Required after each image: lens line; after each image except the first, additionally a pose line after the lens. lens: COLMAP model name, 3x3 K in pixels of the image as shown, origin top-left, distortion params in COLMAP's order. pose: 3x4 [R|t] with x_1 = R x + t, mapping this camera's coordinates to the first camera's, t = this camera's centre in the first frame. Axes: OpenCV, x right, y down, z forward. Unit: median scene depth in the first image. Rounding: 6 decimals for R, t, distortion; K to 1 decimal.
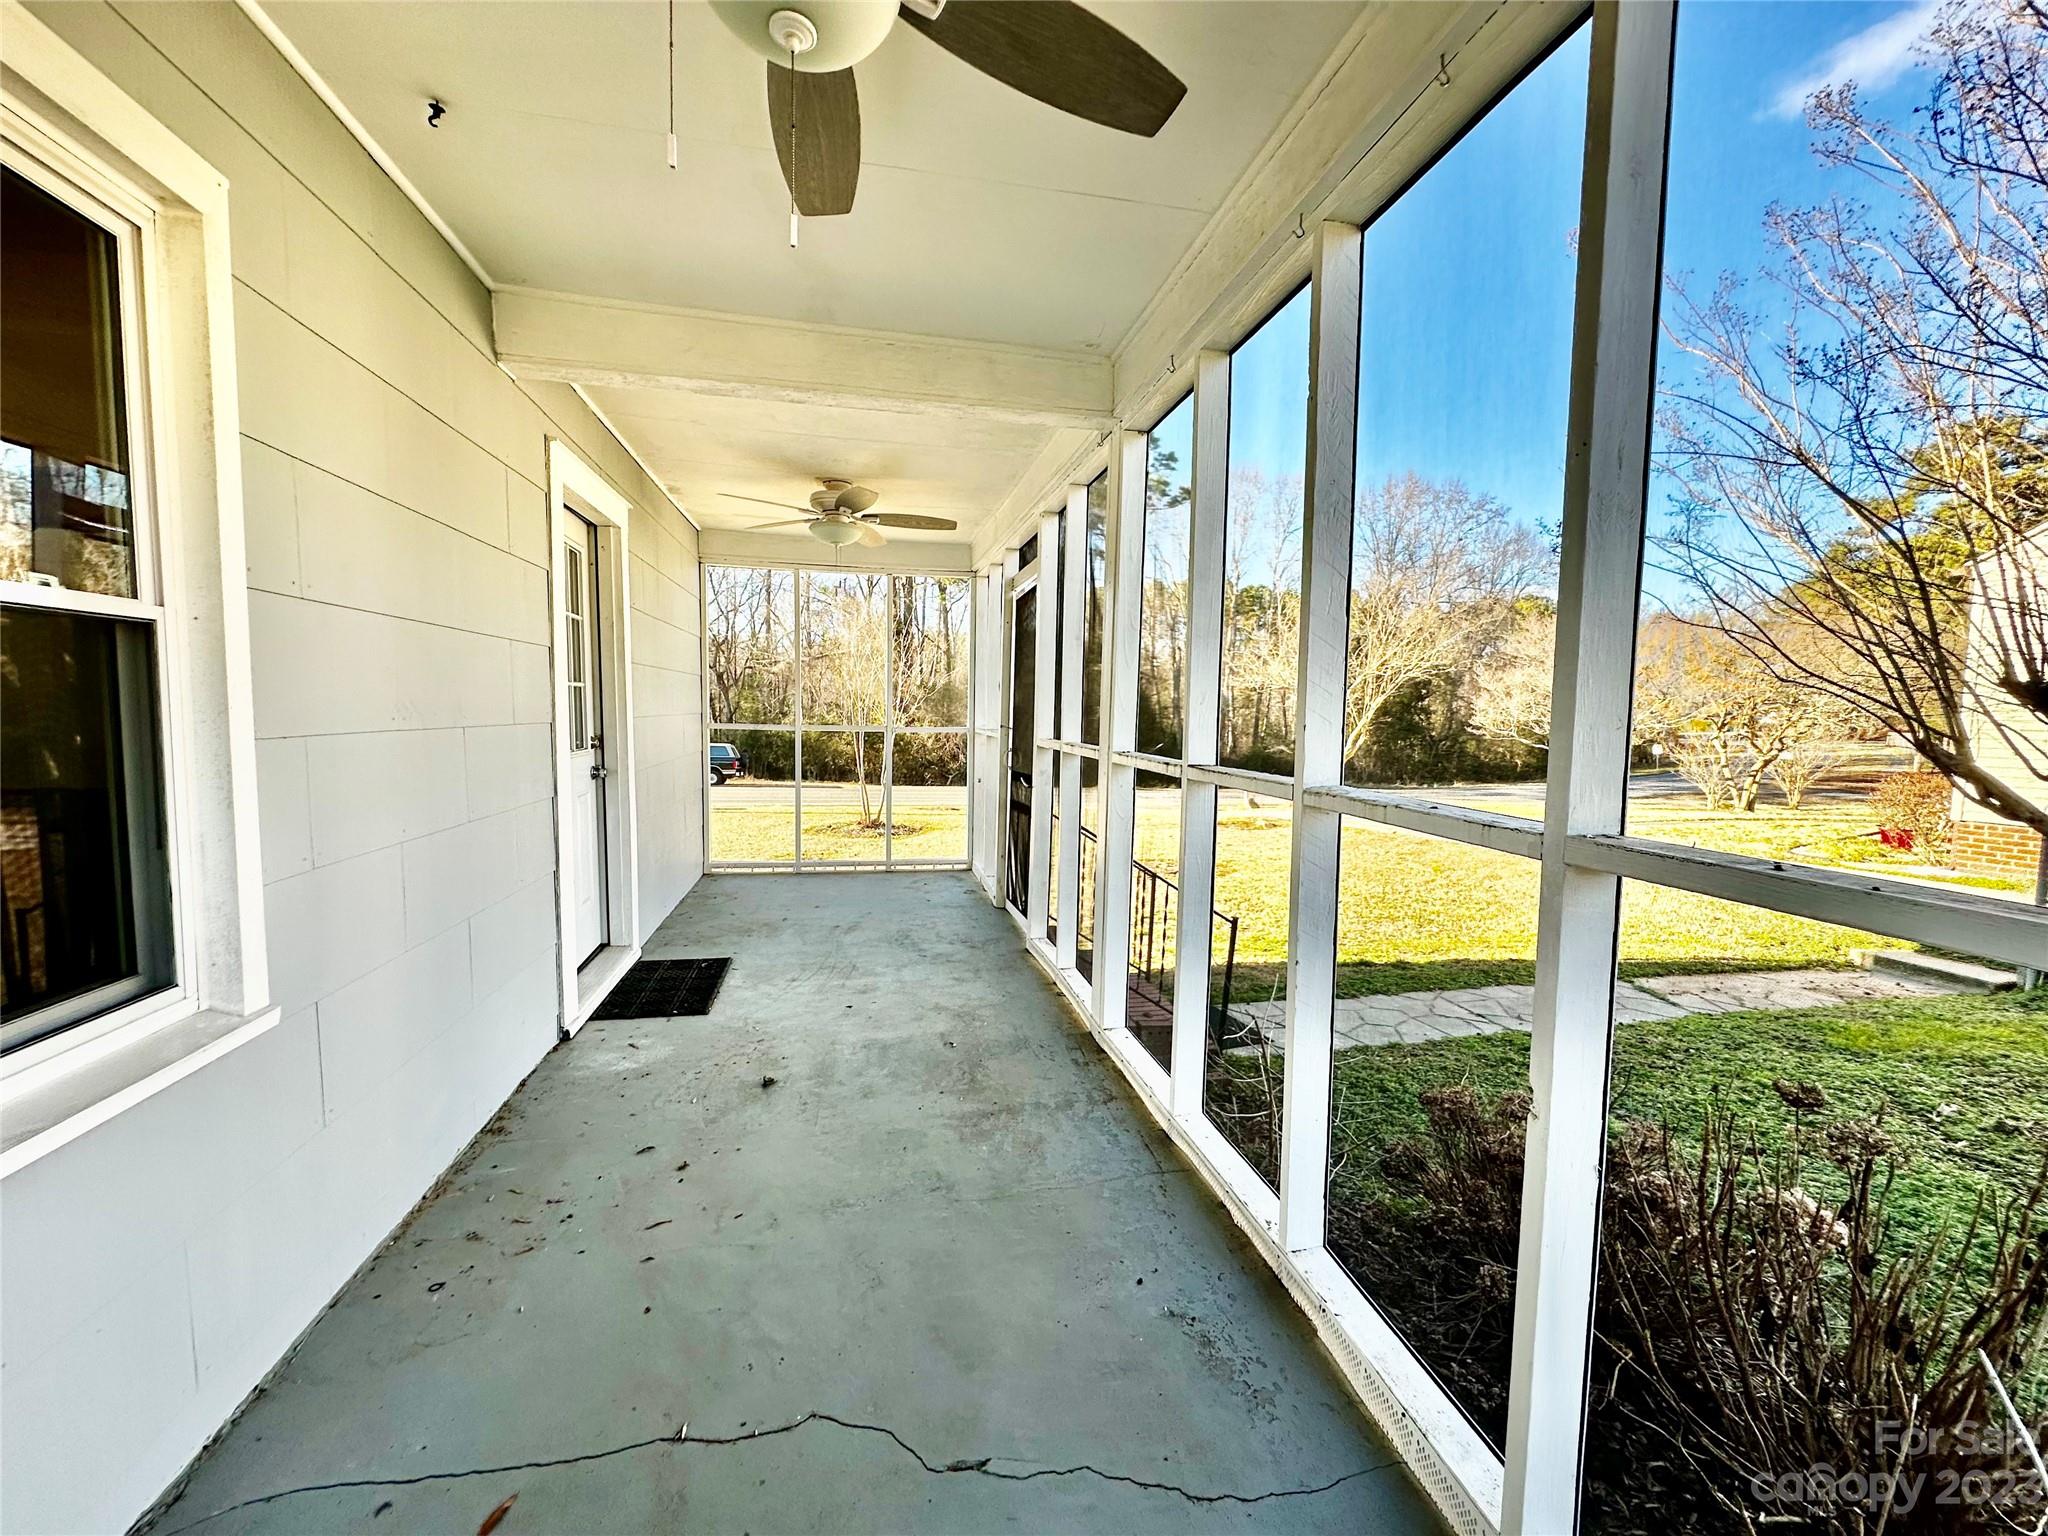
lens RADIAL K [[822.2, 0, 1021.1], [0, 822.2, 772.8], [0, 0, 1]] dist [-0.000190, -0.000007]
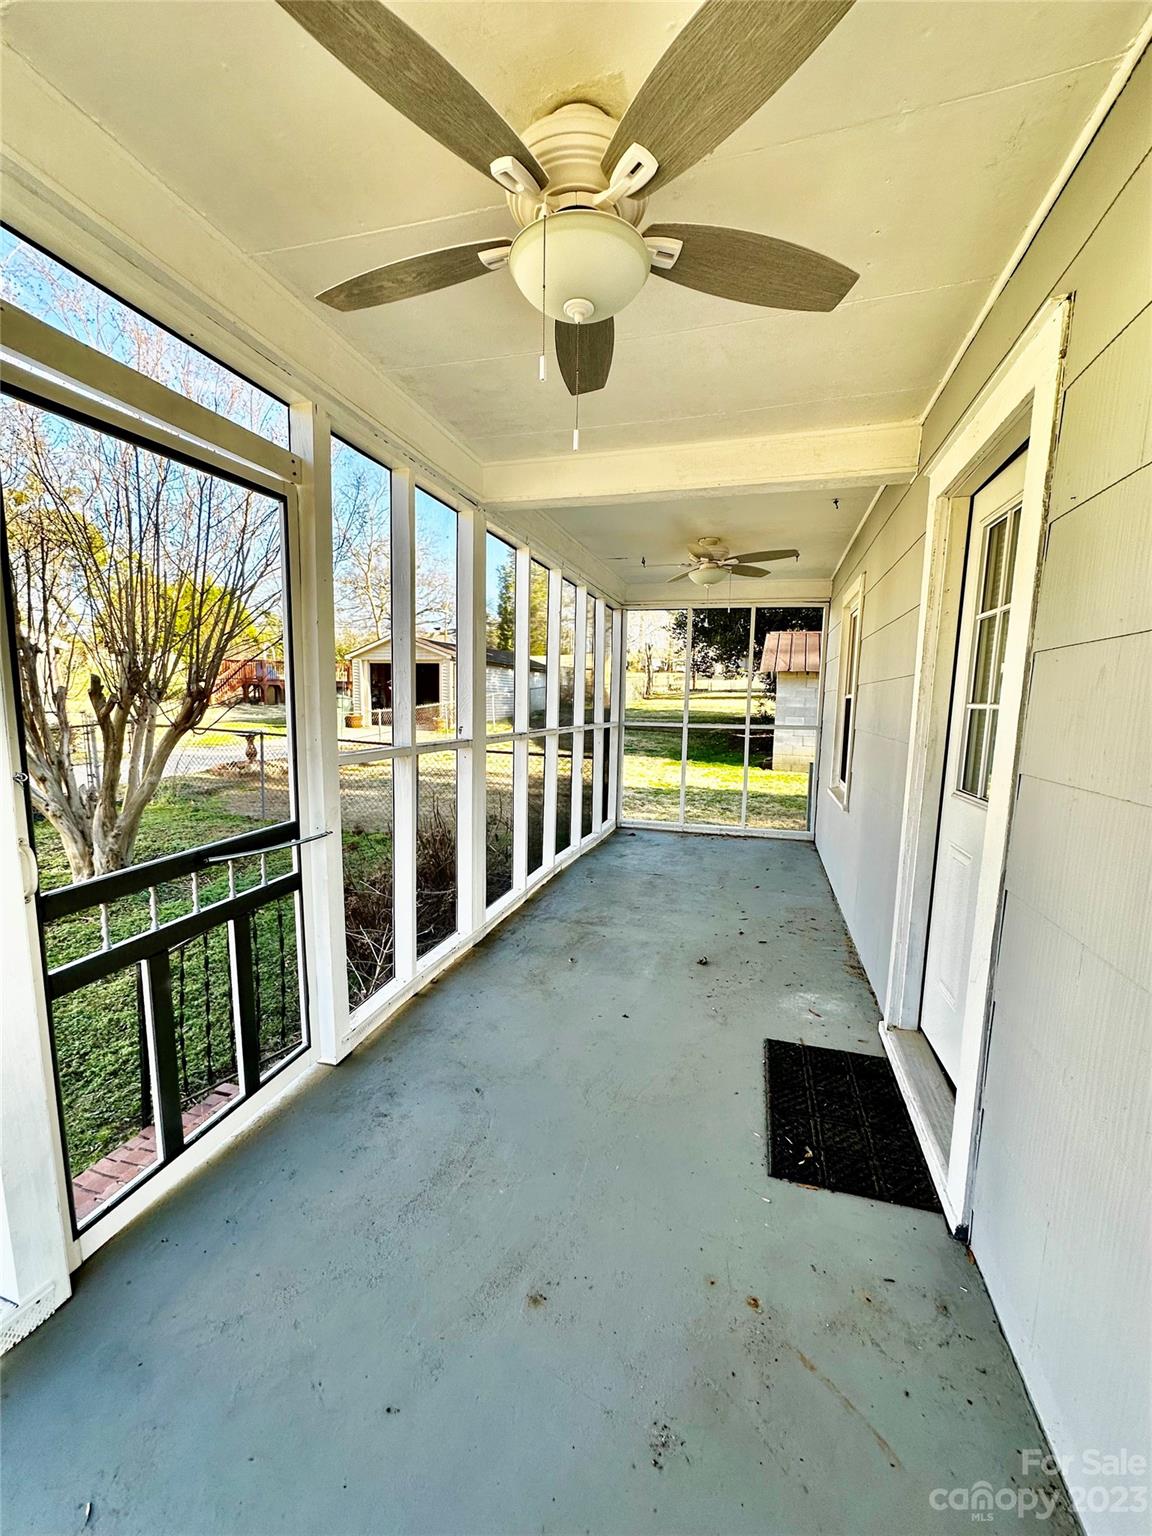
lens RADIAL K [[616.7, 0, 577.8], [0, 616.7, 775.5], [0, 0, 1]] dist [-0.000190, -0.000007]
pose [[-0.883050, -0.093930, 0.459783, -0.547273], [0.000018, 0.979757, 0.200191, -0.179019], [-0.469279, 0.176787, -0.865172, 1.870376]]
